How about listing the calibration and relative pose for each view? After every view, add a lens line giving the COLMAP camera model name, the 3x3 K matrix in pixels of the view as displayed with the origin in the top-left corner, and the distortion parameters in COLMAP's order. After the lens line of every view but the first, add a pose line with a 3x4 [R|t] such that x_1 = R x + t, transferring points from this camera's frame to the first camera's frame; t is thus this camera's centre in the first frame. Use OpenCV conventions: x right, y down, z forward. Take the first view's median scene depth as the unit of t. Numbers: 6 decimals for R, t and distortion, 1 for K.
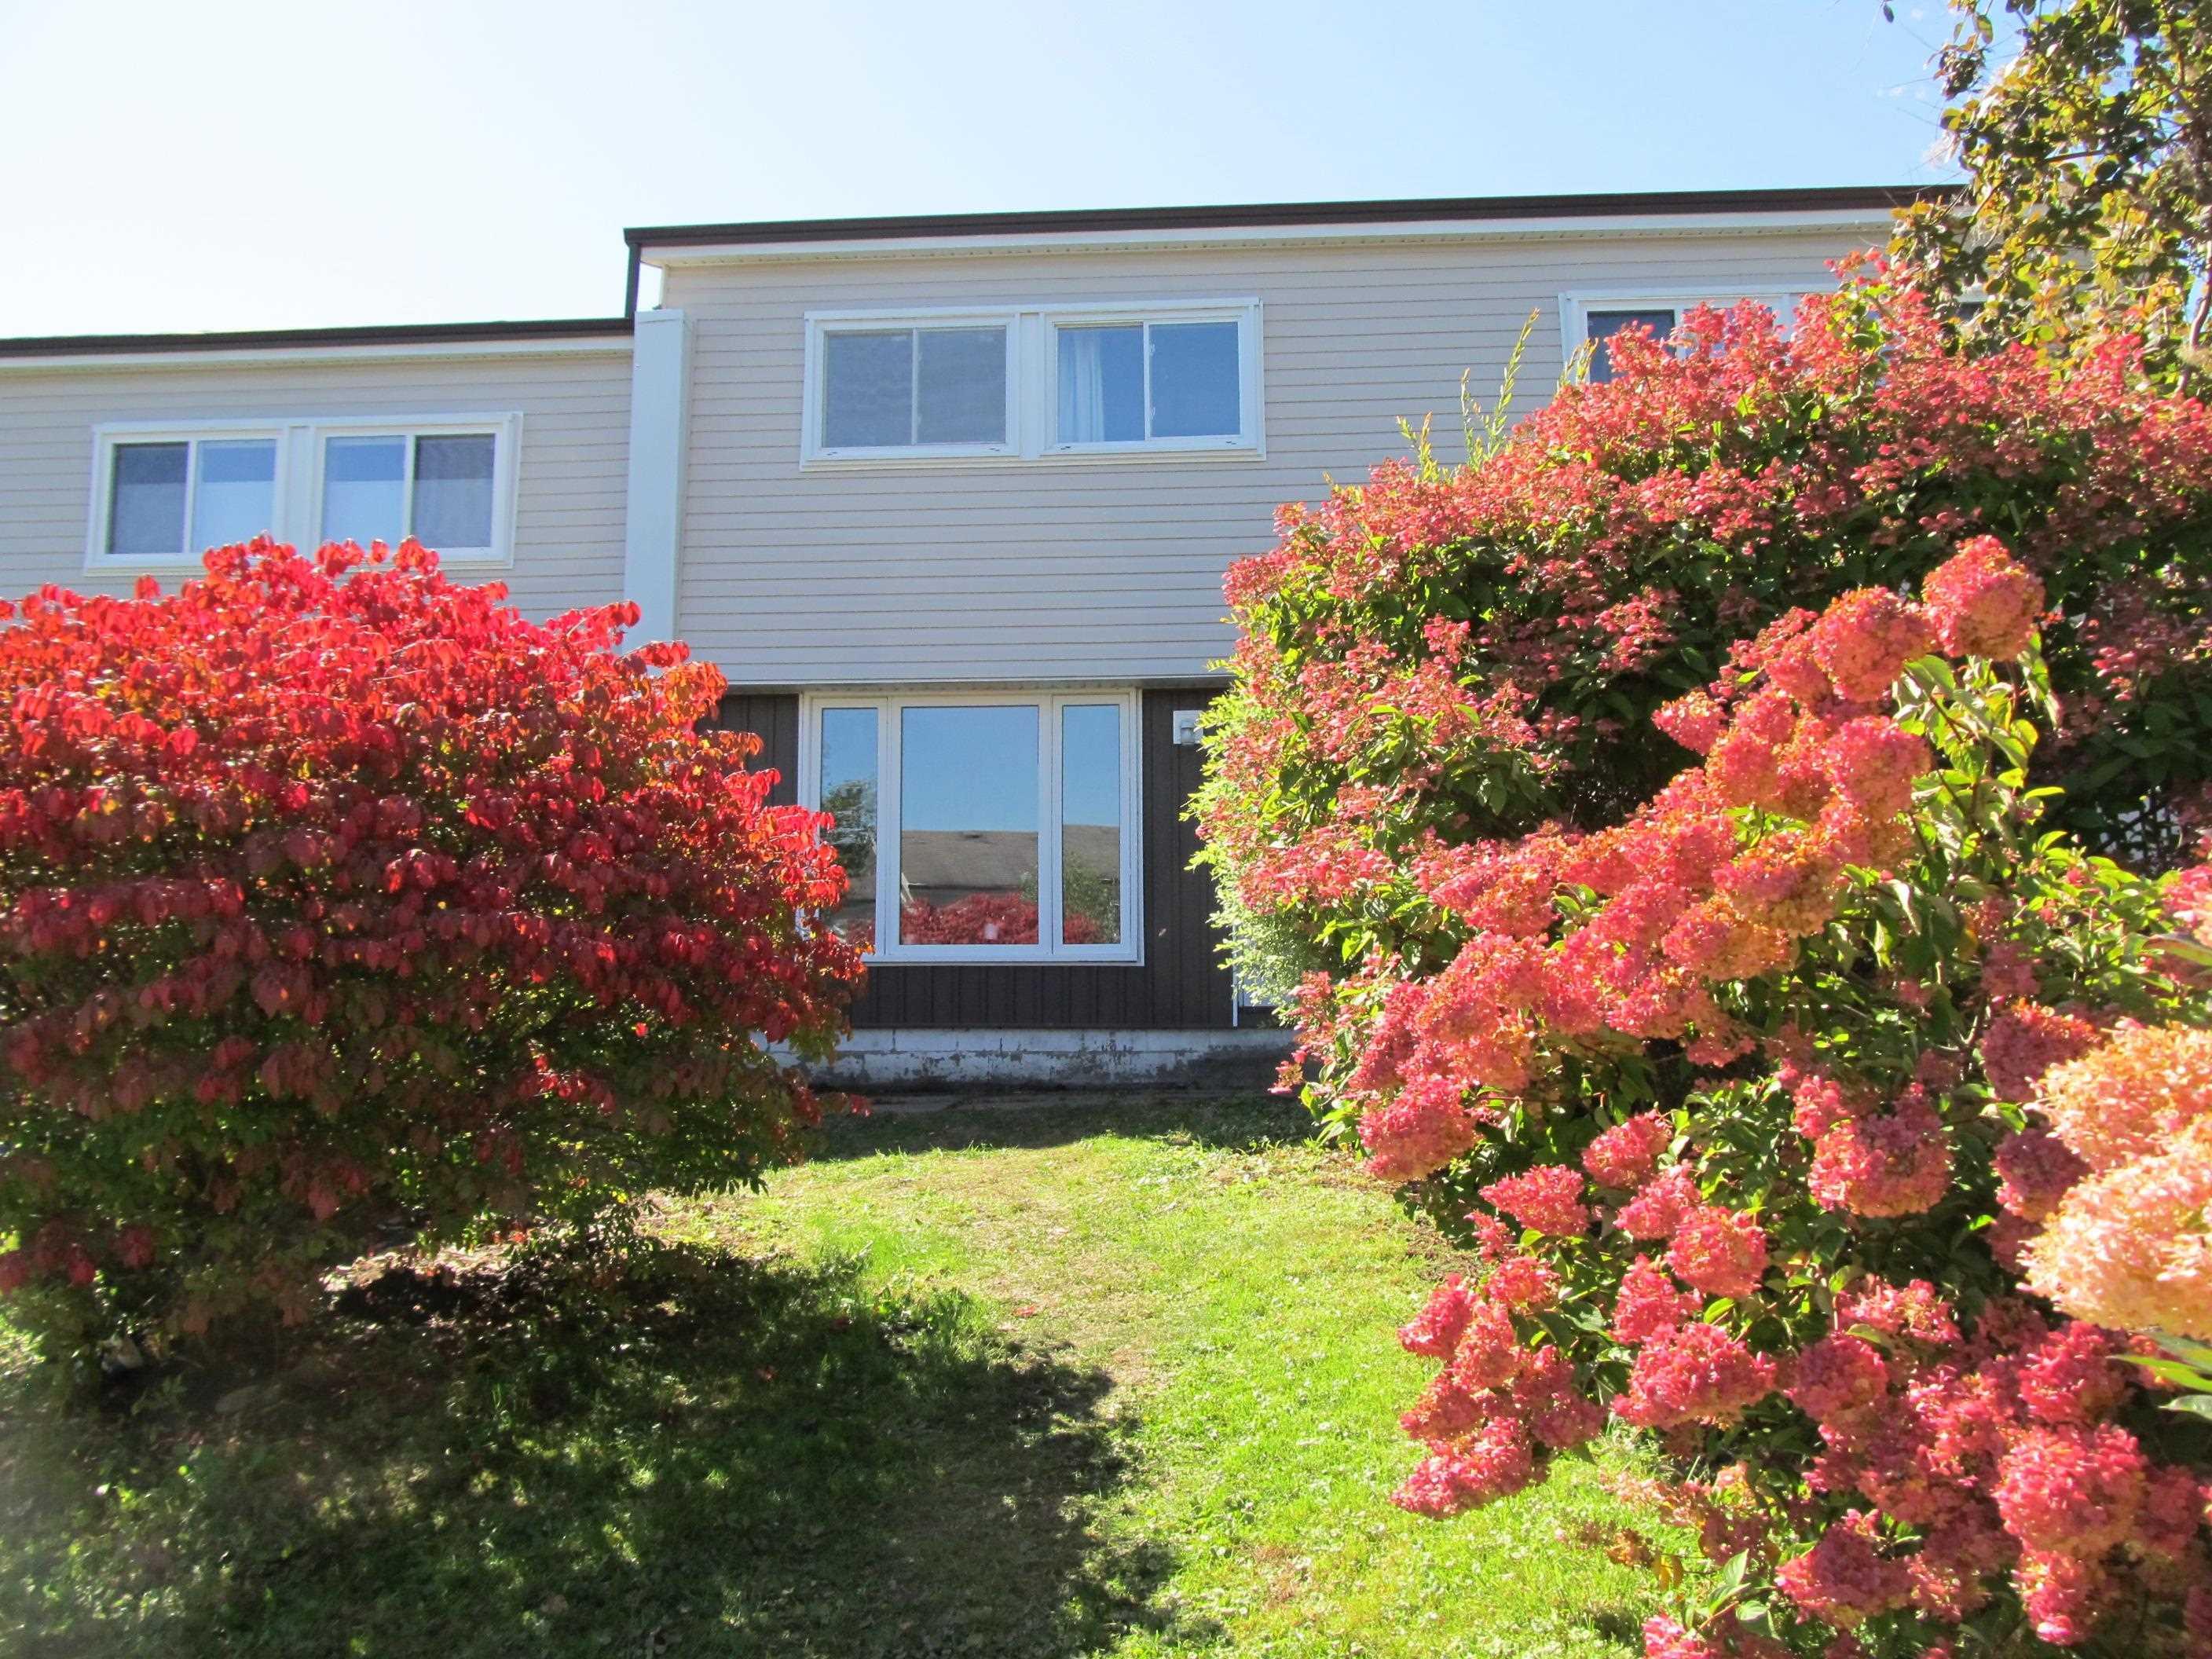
lens RADIAL K [[1812.7, 0, 1098.4], [0, 1812.7, 832.2], [0, 0, 1]] dist [-0.065514, 0.032998]
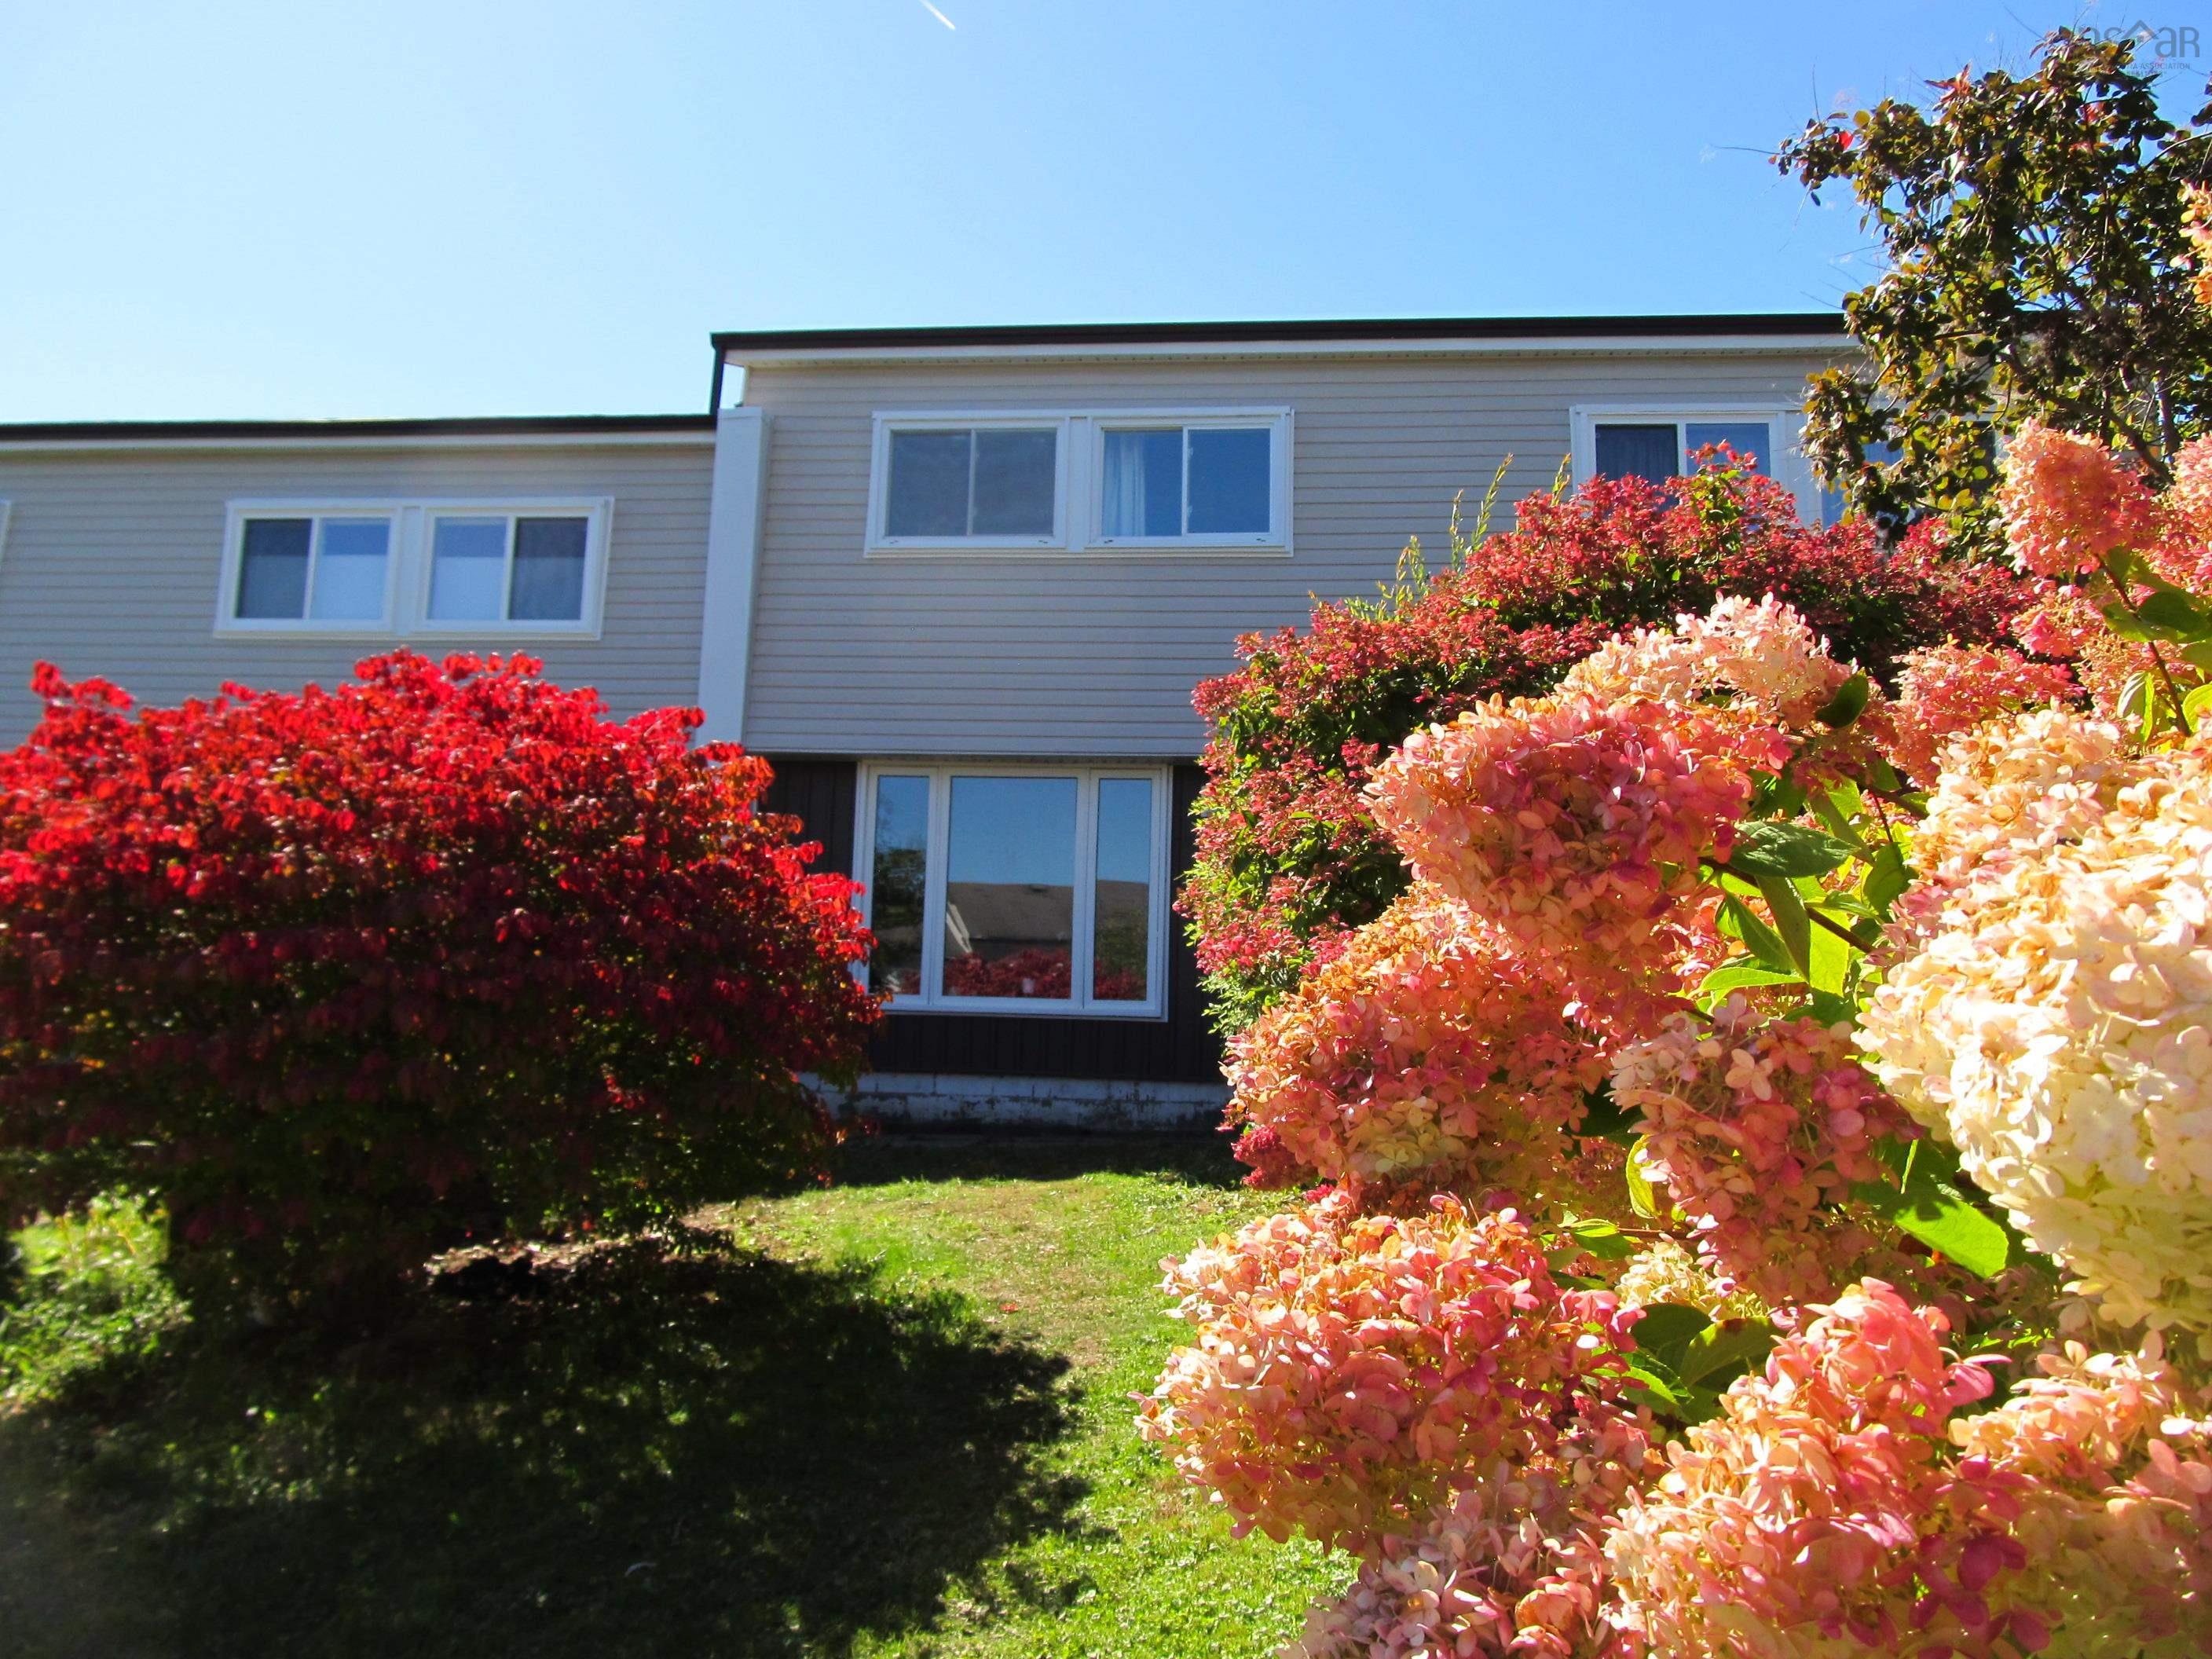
lens RADIAL K [[1812.7, 0, 1100.7], [0, 1812.7, 826.7], [0, 0, 1]] dist [-0.065514, 0.032998]
pose [[0.998889, 0.025925, -0.039364, 0.050440], [-0.027235, 0.999081, -0.033106, -0.011189], [0.038470, 0.034141, 0.998676, -0.163700]]
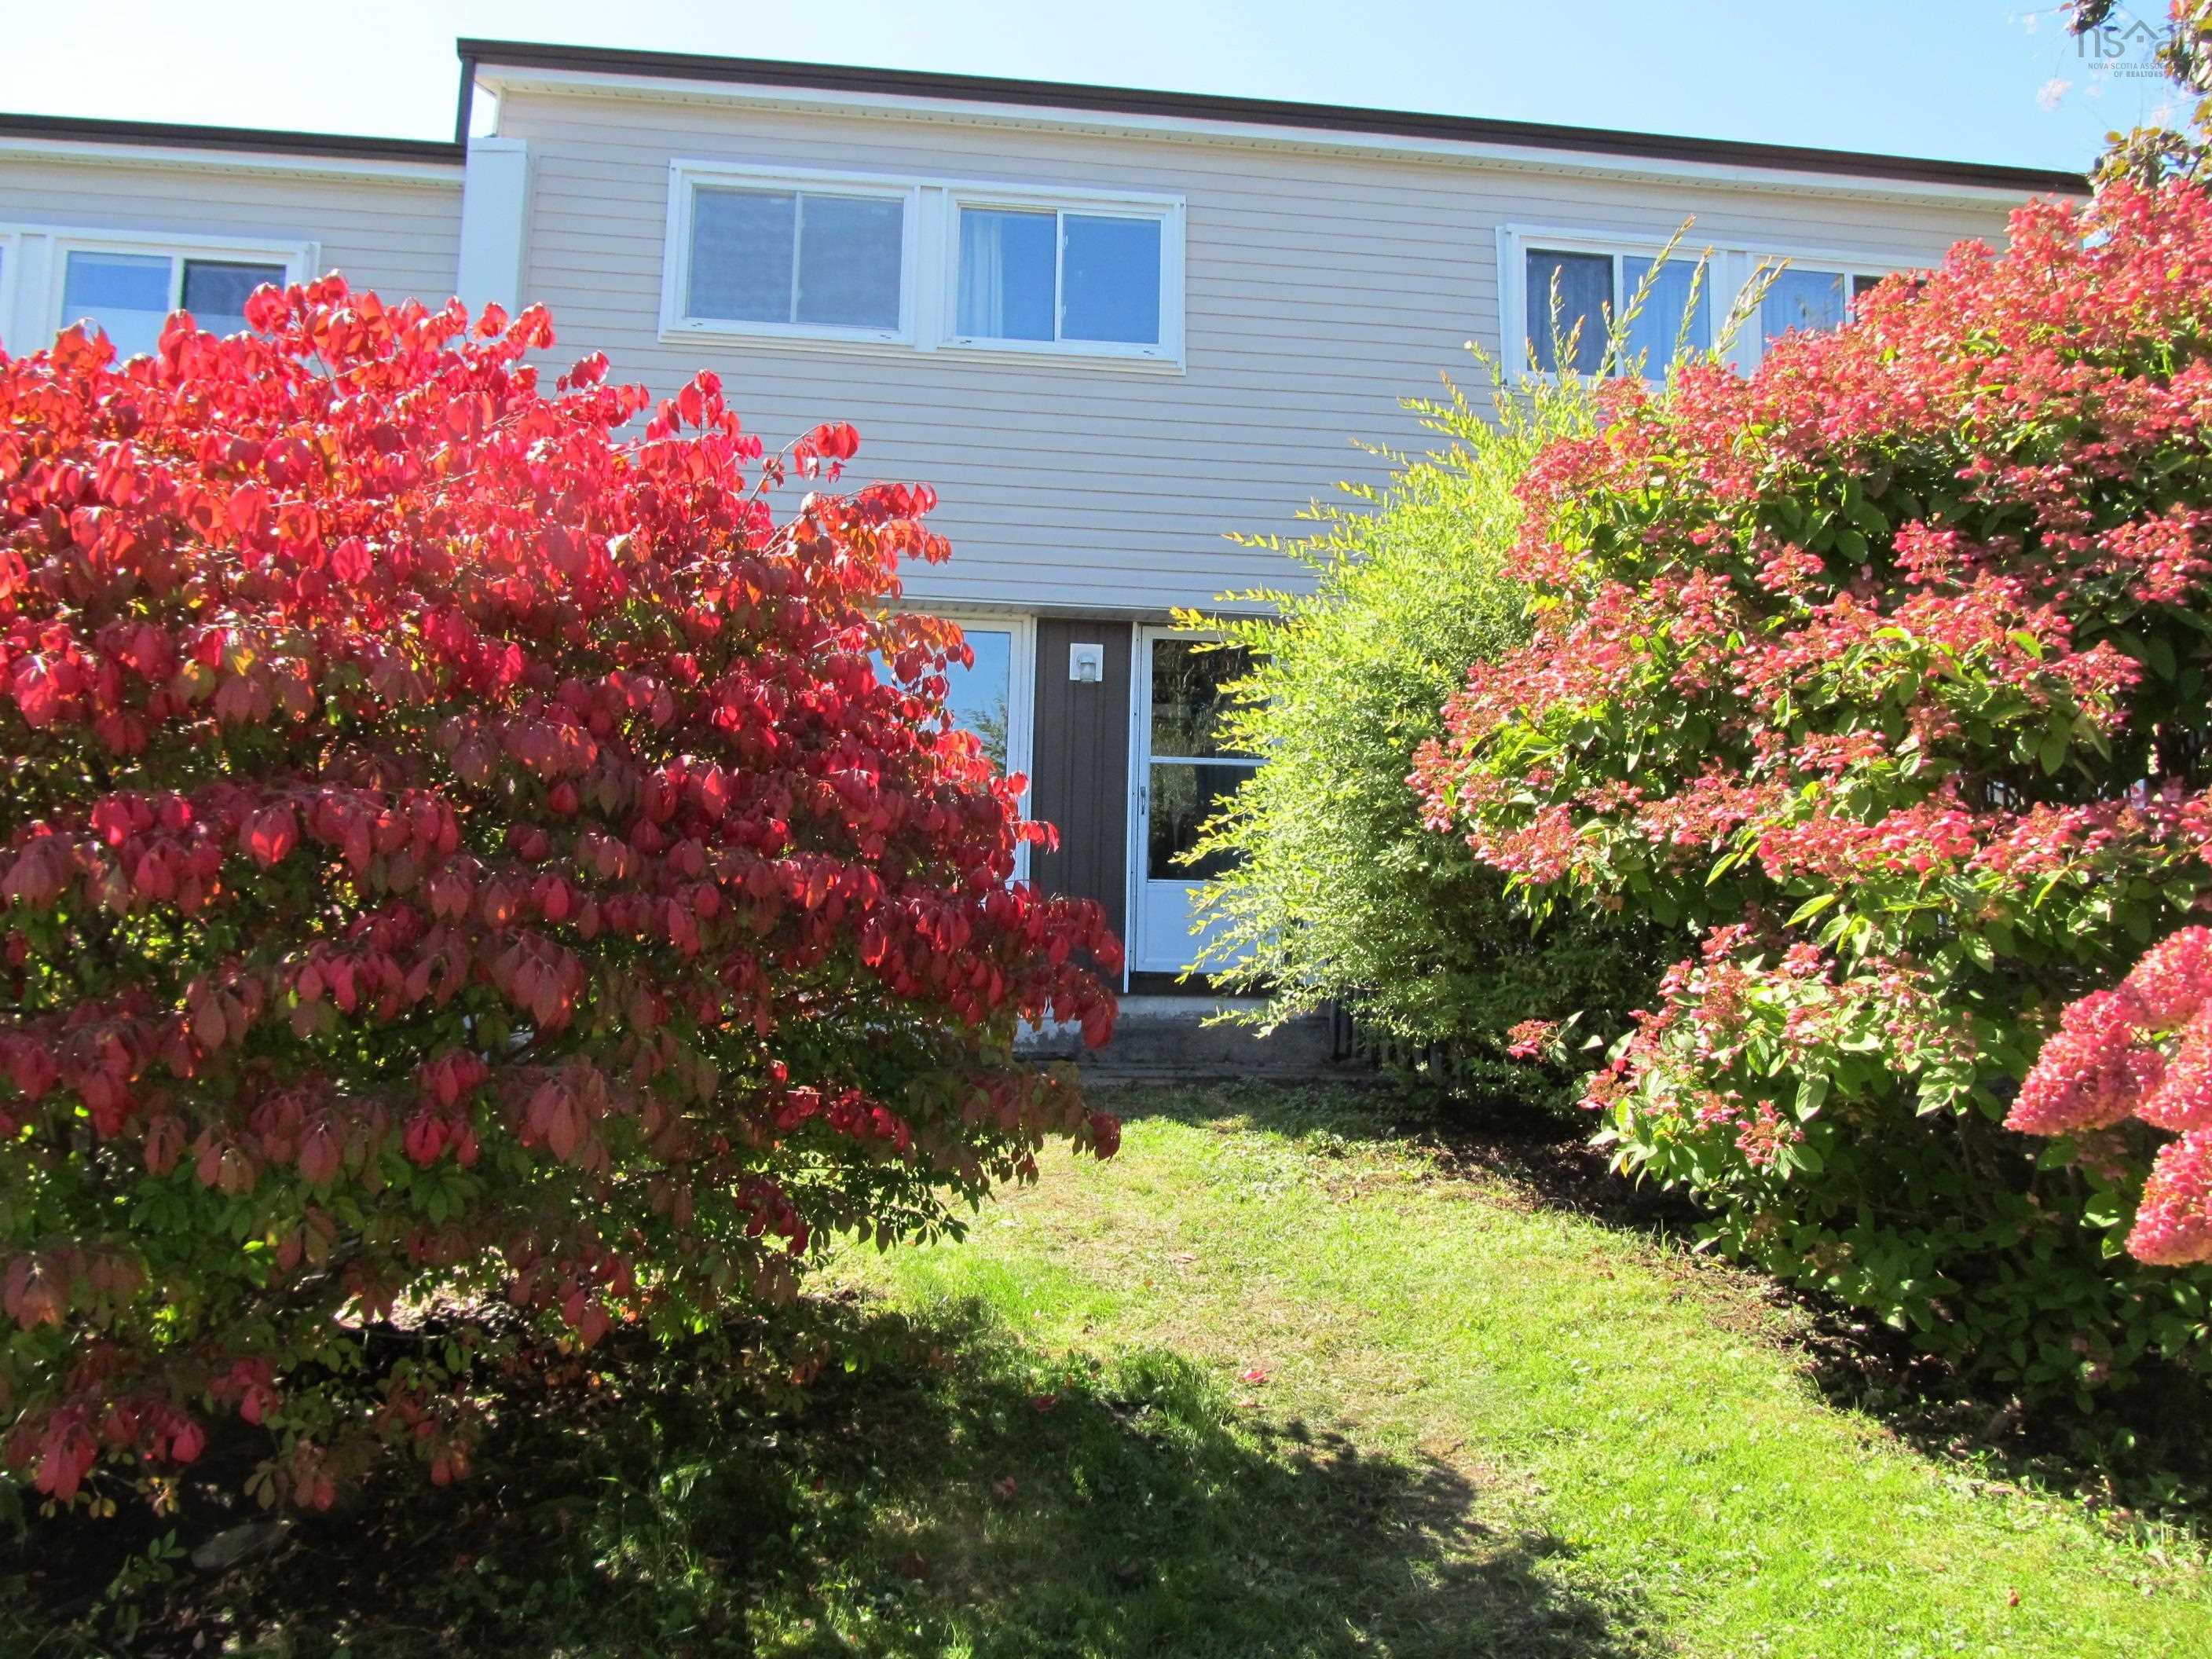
lens RADIAL K [[1812.7, 0, 1127.8], [0, 1812.7, 815.2], [0, 0, 1]] dist [-0.065514, 0.032998]
pose [[0.978465, 0.038226, 0.202842, -0.229991], [-0.042092, 0.999004, 0.014779, 0.009738], [-0.202075, -0.022998, 0.979100, 0.214373]]
